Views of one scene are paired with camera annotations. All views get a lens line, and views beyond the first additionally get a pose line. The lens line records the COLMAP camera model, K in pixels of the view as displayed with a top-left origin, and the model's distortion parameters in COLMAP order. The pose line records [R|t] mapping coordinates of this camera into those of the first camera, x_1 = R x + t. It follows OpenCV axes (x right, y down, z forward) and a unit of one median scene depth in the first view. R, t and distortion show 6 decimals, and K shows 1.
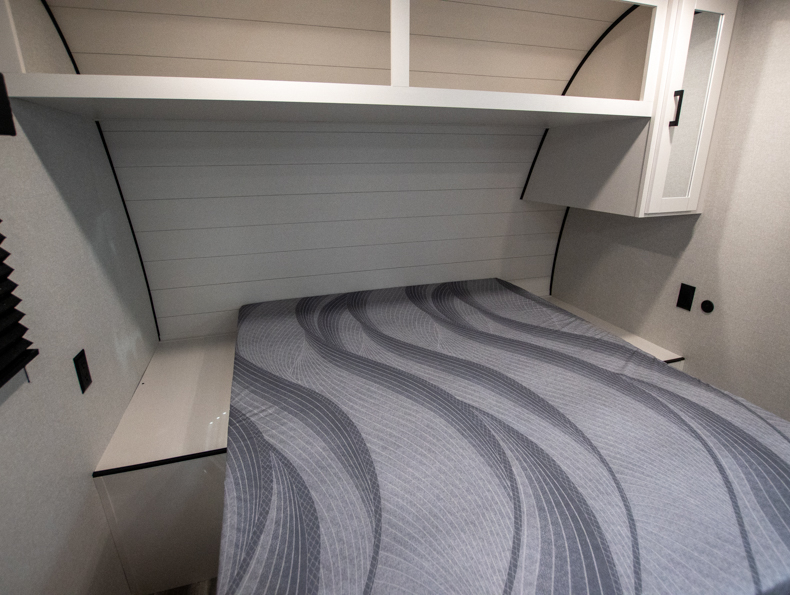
lens RADIAL K [[411.9, 0, 393.7], [0, 411.9, 298.5], [0, 0, 1]] dist [-0.033136, 0.004407]
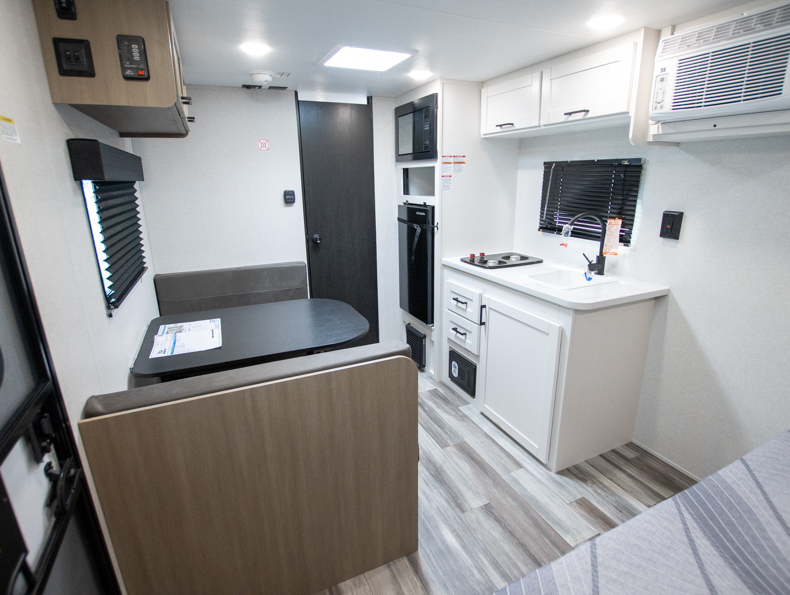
lens RADIAL K [[411.9, 0, 399.0], [0, 411.9, 297.1], [0, 0, 1]] dist [-0.033136, 0.004407]
pose [[-0.992713, 0.055492, -0.106969, 1.346136], [-0.016277, 0.817782, 0.575298, -0.469383], [0.119402, 0.572847, -0.810919, 1.268983]]
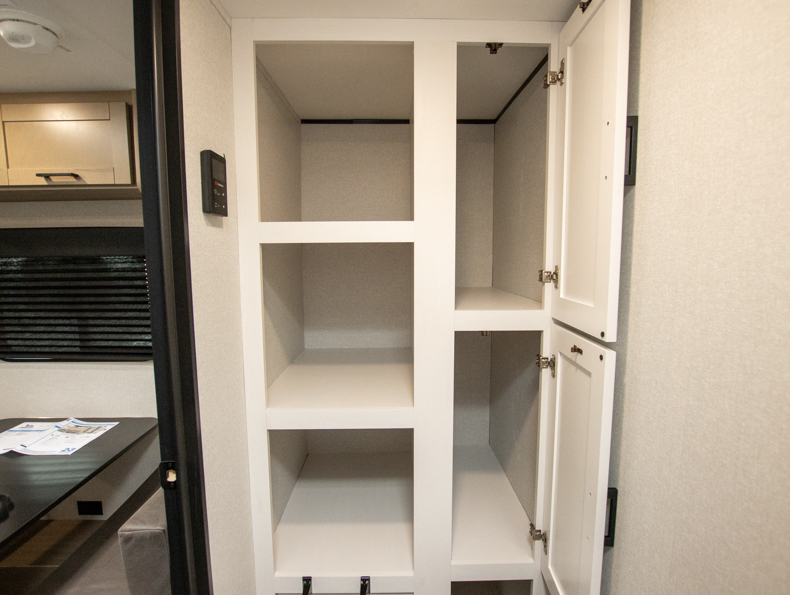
lens RADIAL K [[411.9, 0, 396.0], [0, 411.9, 301.9], [0, 0, 1]] dist [-0.033136, 0.004407]
pose [[0.284162, -0.096336, 0.953924, 1.002466], [0.318430, 0.947946, 0.000876, 0.987244], [-0.904353, 0.303509, 0.300046, -2.925835]]
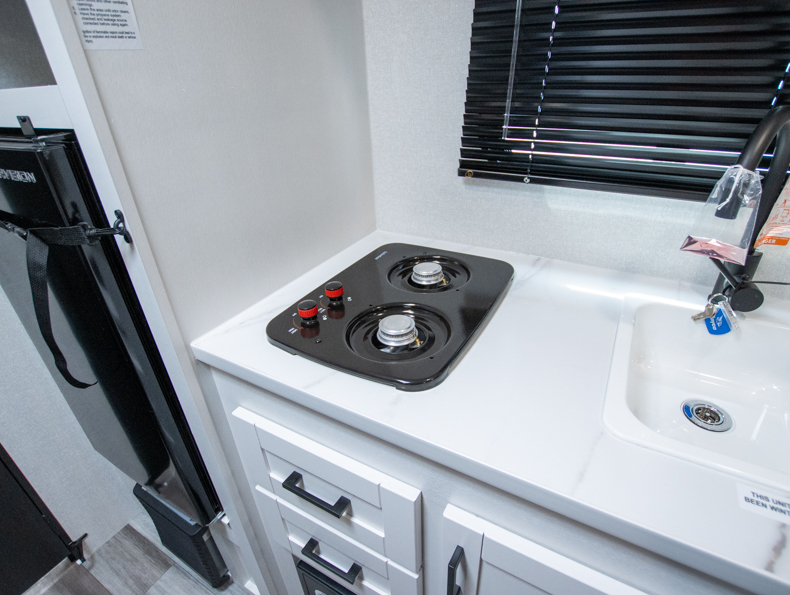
lens RADIAL K [[411.9, 0, 396.1], [0, 411.9, 297.3], [0, 0, 1]] dist [-0.033136, 0.004407]
pose [[-0.733437, 0.362755, -0.574874, 0.772448], [-0.178497, 0.713249, 0.677802, 0.463422], [0.655904, 0.599738, -0.458372, -0.940085]]
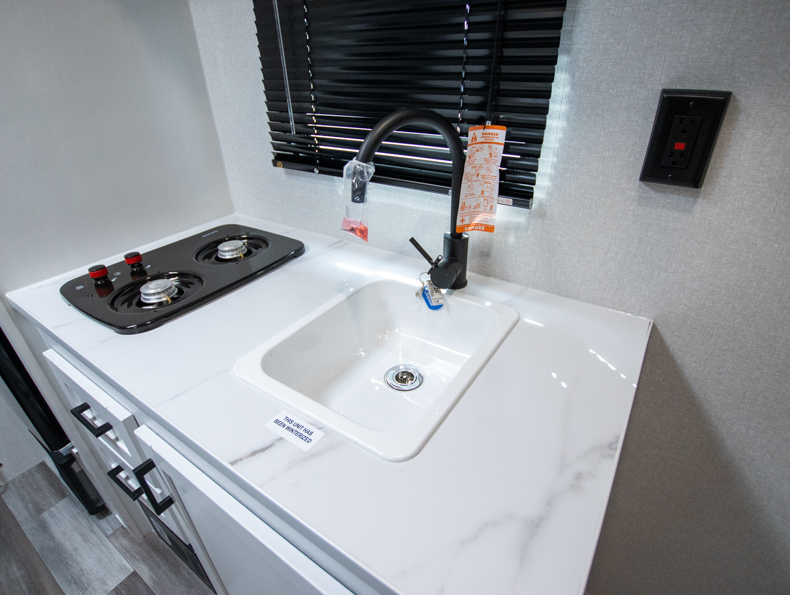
lens RADIAL K [[411.9, 0, 398.4], [0, 411.9, 295.8], [0, 0, 1]] dist [-0.033136, 0.004407]
pose [[-0.783379, 0.334871, -0.523621, 0.380016], [-0.170118, 0.694762, 0.698831, 0.278110], [0.597810, 0.636527, -0.487295, -0.425276]]
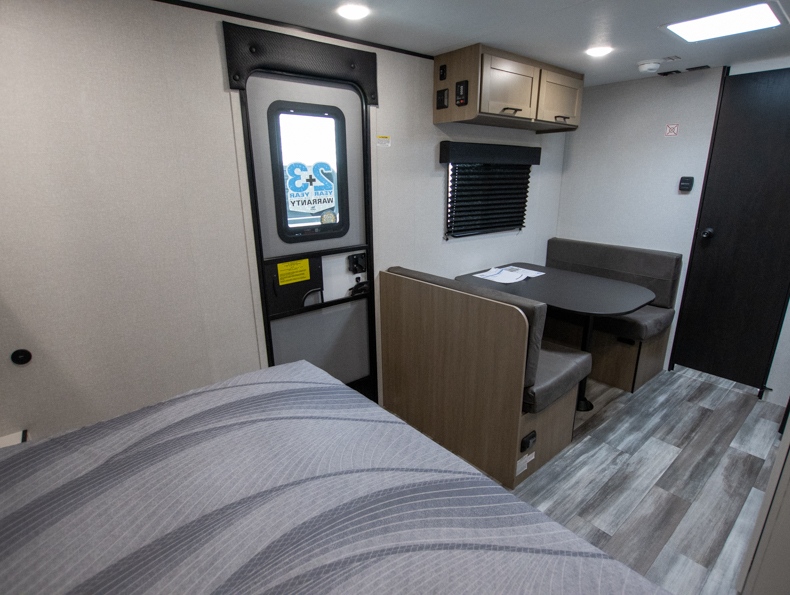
lens RADIAL K [[411.9, 0, 400.2], [0, 411.9, 296.0], [0, 0, 1]] dist [-0.033136, 0.004407]
pose [[-0.376915, -0.253027, 0.891018, -0.370802], [0.313141, 0.870514, 0.379668, -0.315747], [-0.871710, 0.422117, -0.248877, 1.035473]]
